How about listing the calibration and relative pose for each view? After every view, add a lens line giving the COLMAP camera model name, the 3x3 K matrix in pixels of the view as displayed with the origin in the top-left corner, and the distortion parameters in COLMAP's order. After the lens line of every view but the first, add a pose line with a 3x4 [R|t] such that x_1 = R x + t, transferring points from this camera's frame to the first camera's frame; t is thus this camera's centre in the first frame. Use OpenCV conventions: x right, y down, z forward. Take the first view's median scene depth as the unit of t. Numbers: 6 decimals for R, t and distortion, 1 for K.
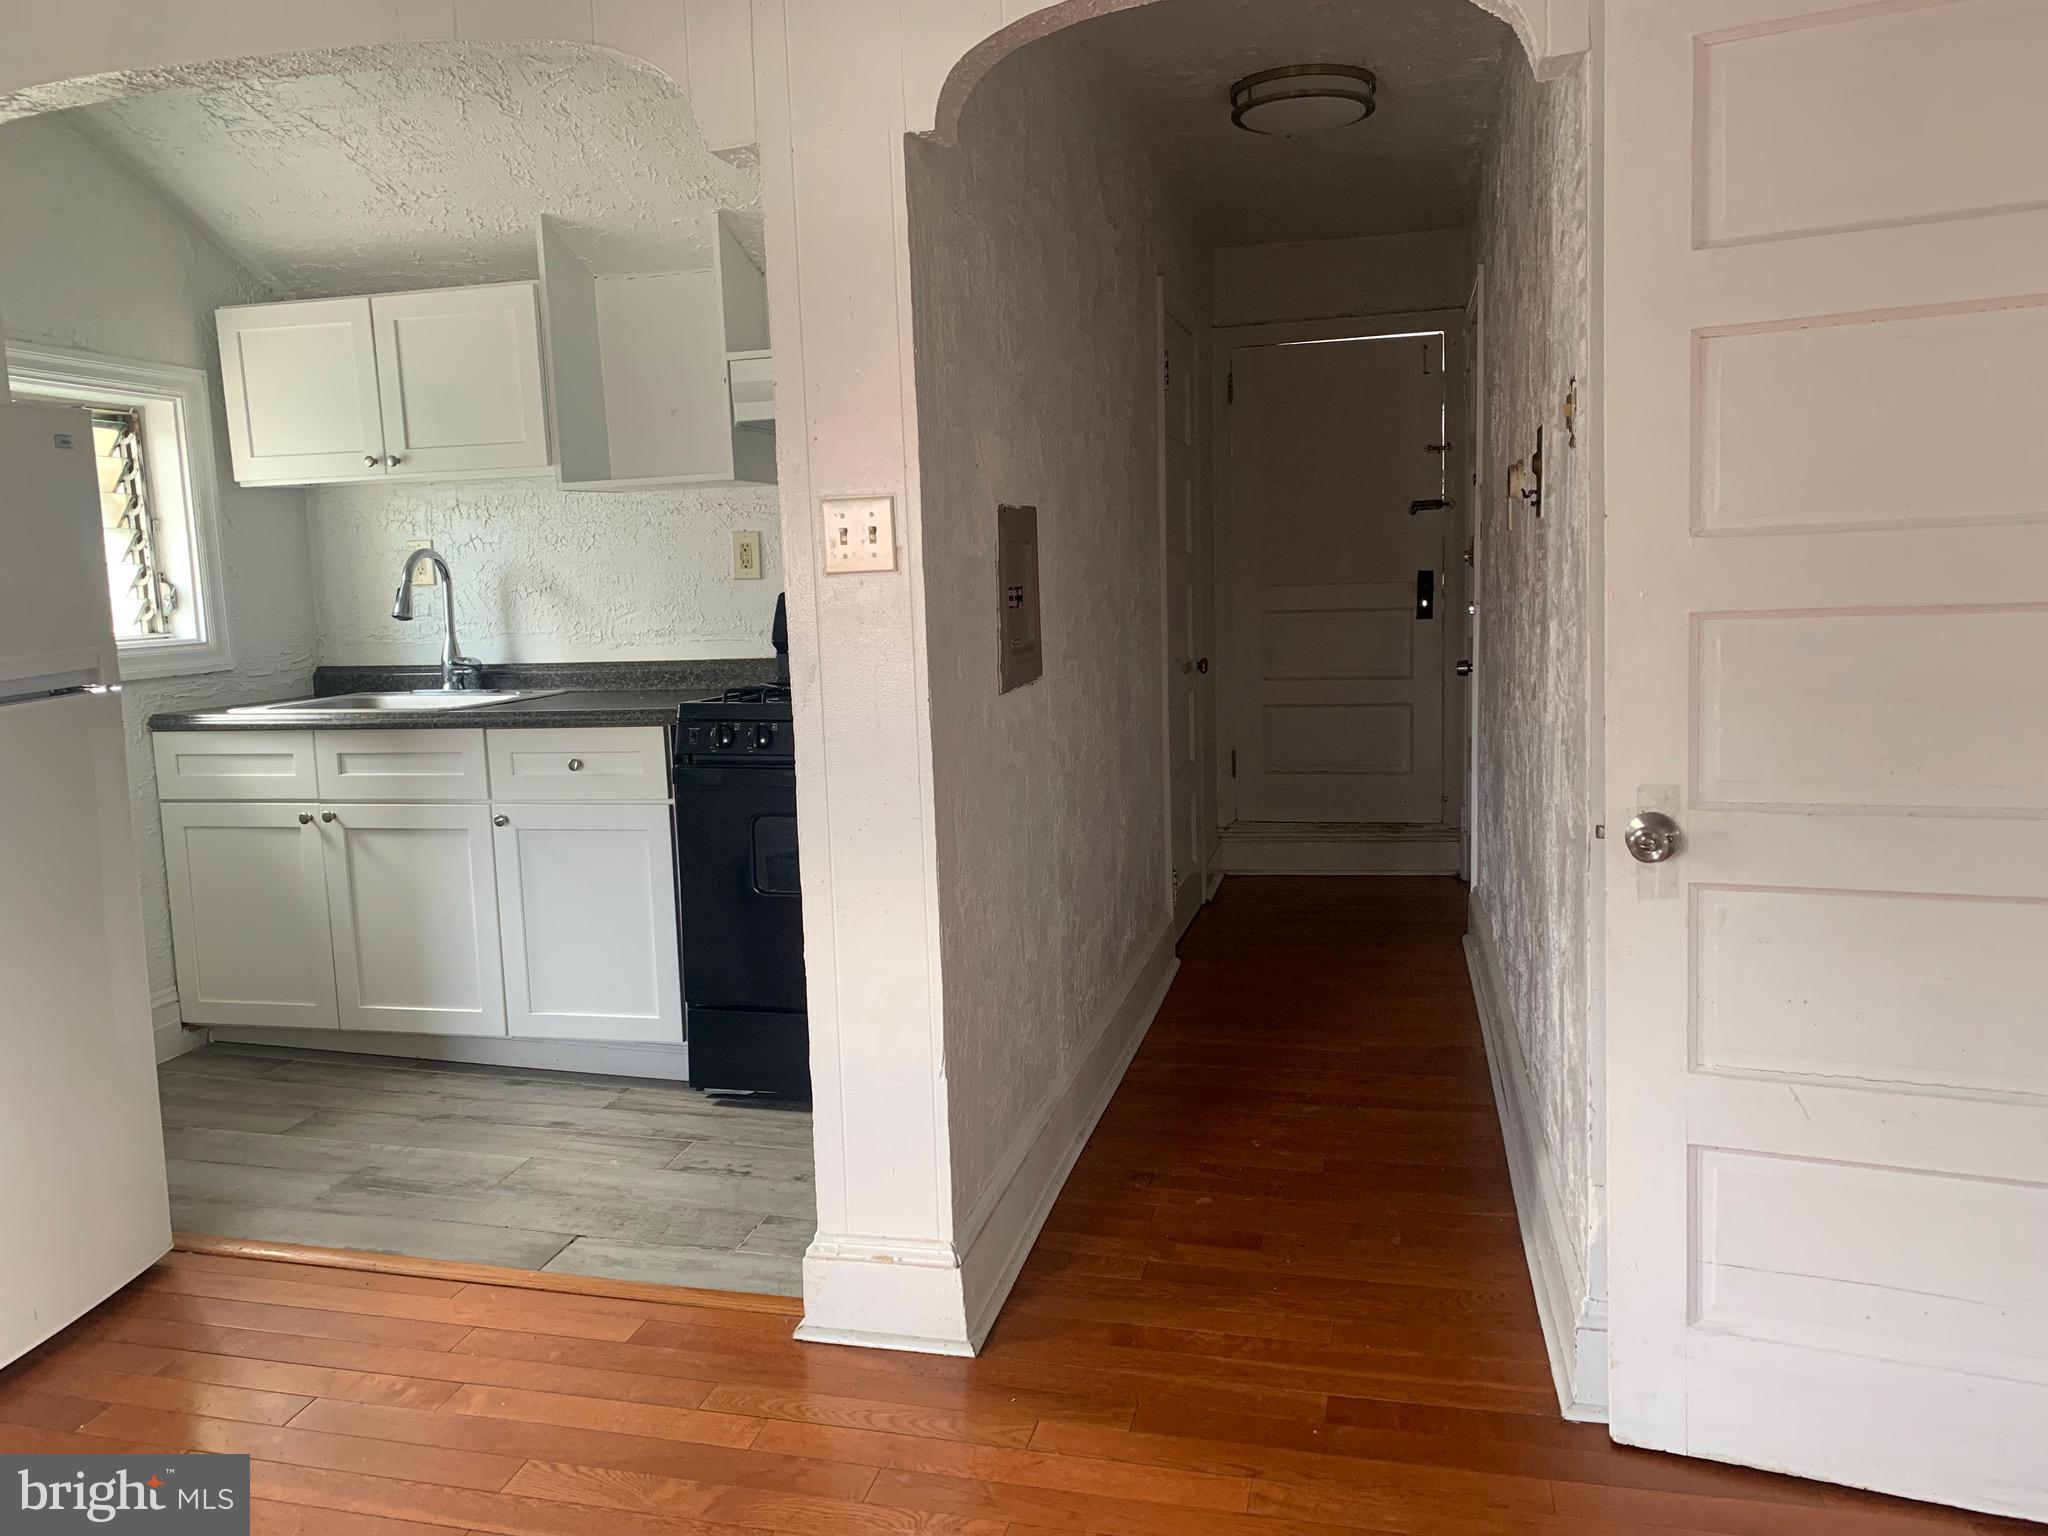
lens RADIAL K [[1584.4, 0, 1024.0], [0, 1584.4, 768.0], [0, 0, 1]] dist [0.076598, -0.086475]
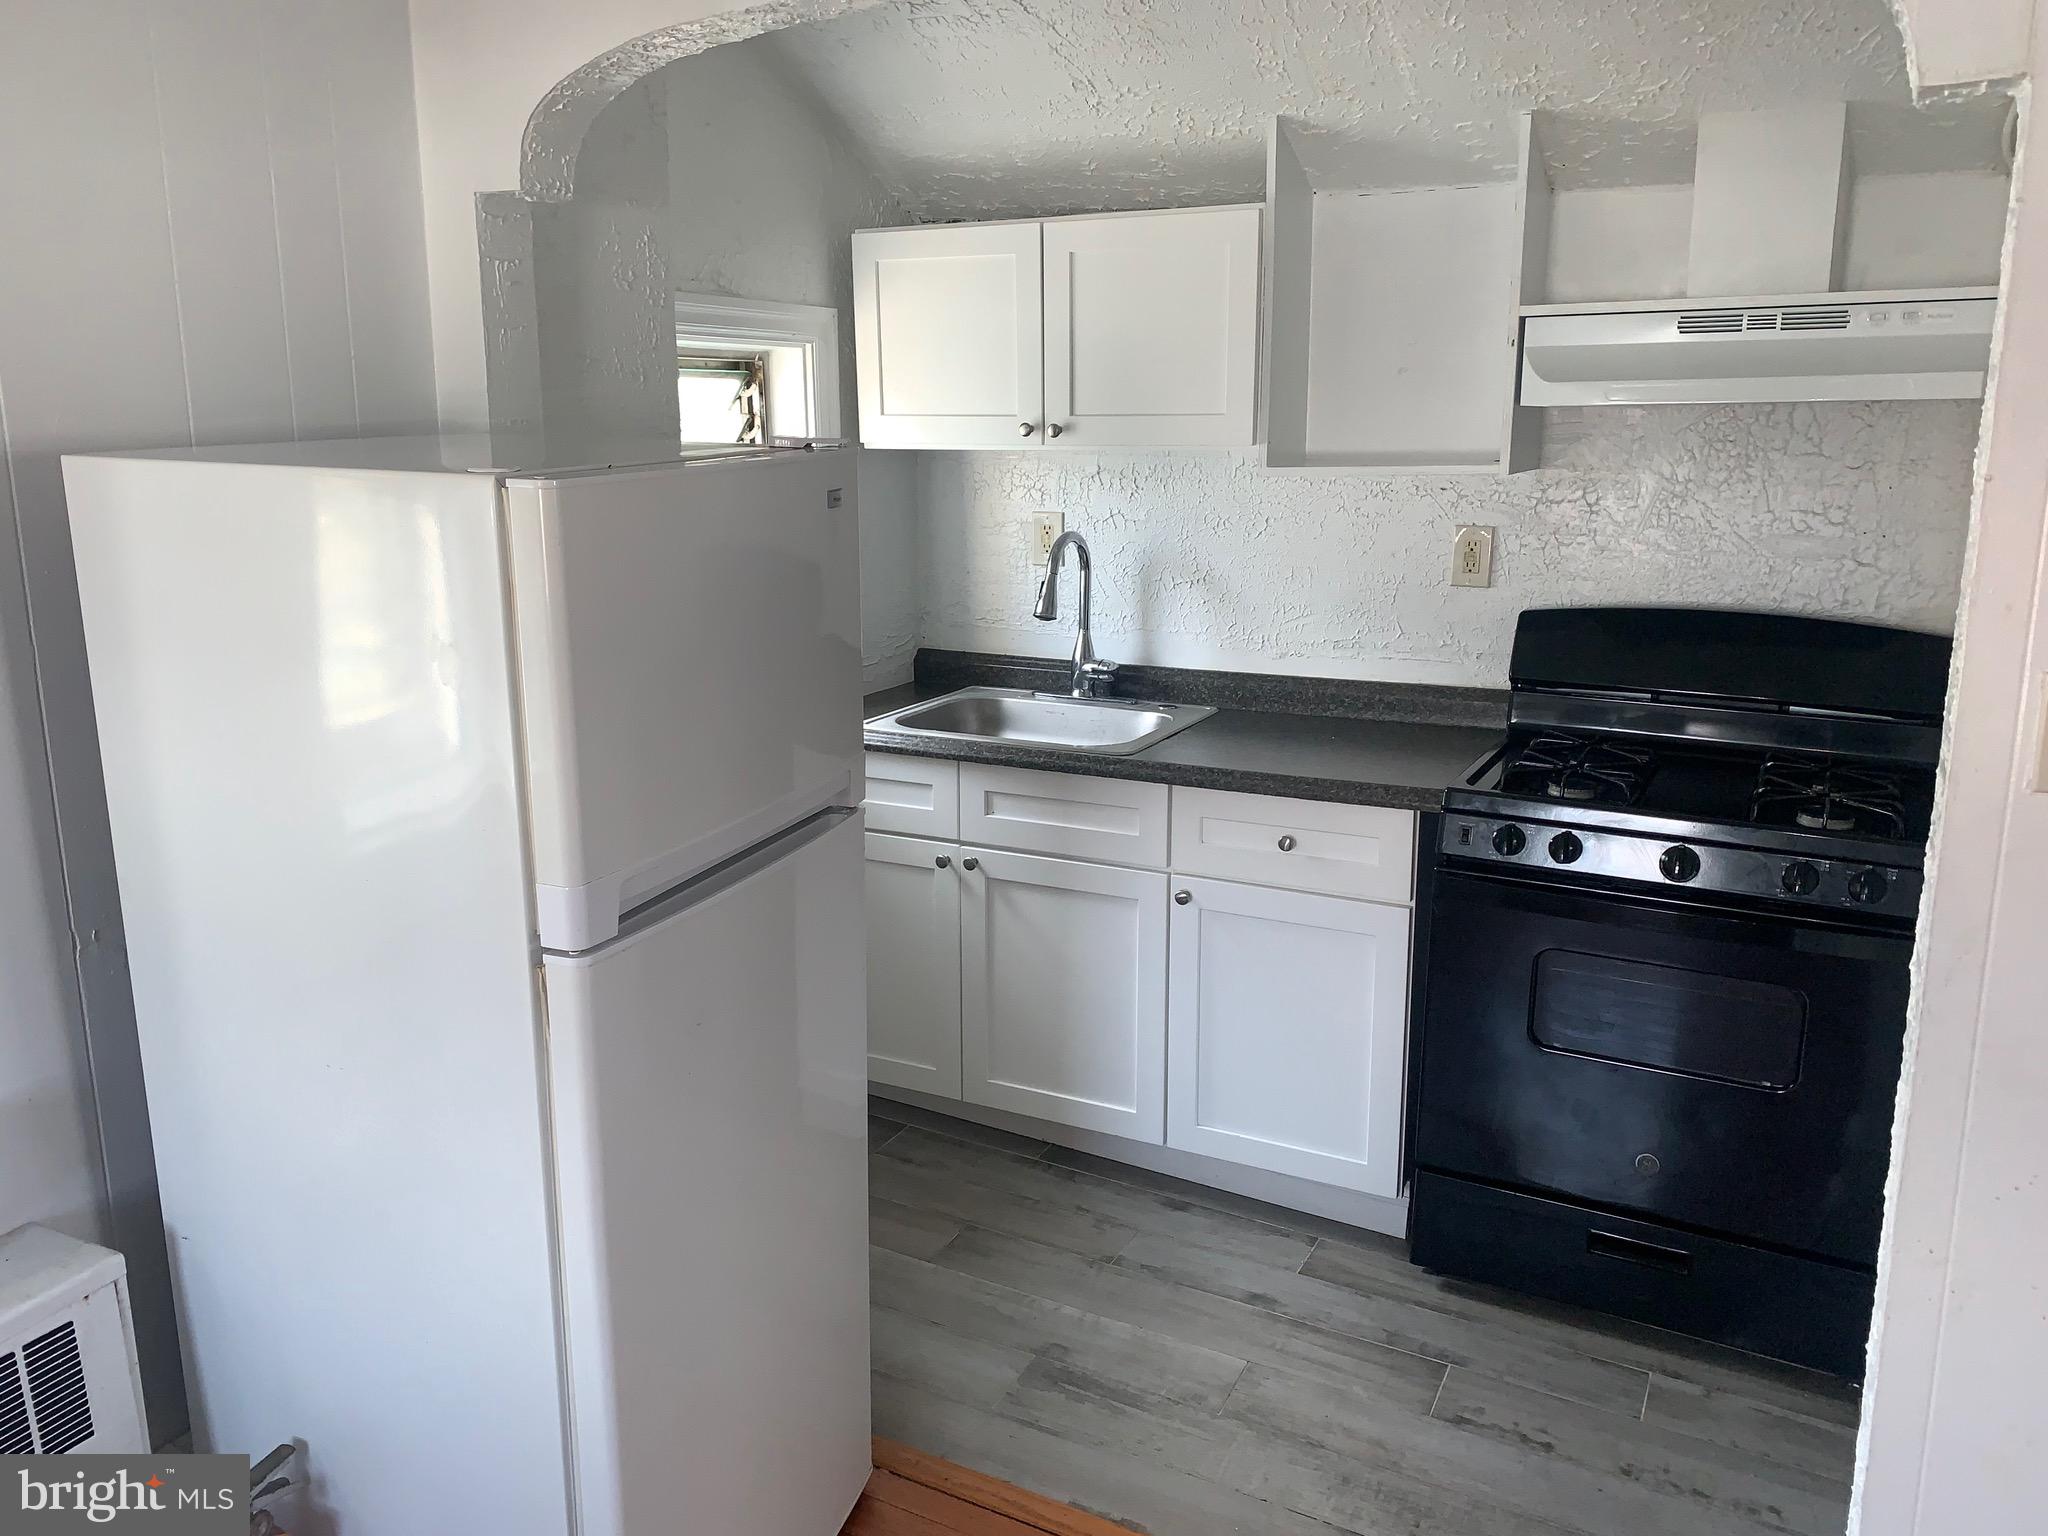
lens RADIAL K [[1554.3, 0, 1024.0], [0, 1554.3, 768.0], [0, 0, 1]] dist [0.191255, -0.523191]
pose [[0.976093, 0.078188, -0.202802, -0.241001], [-0.056649, 0.992324, 0.109926, -0.111134], [0.209840, -0.095810, 0.973030, 0.206604]]
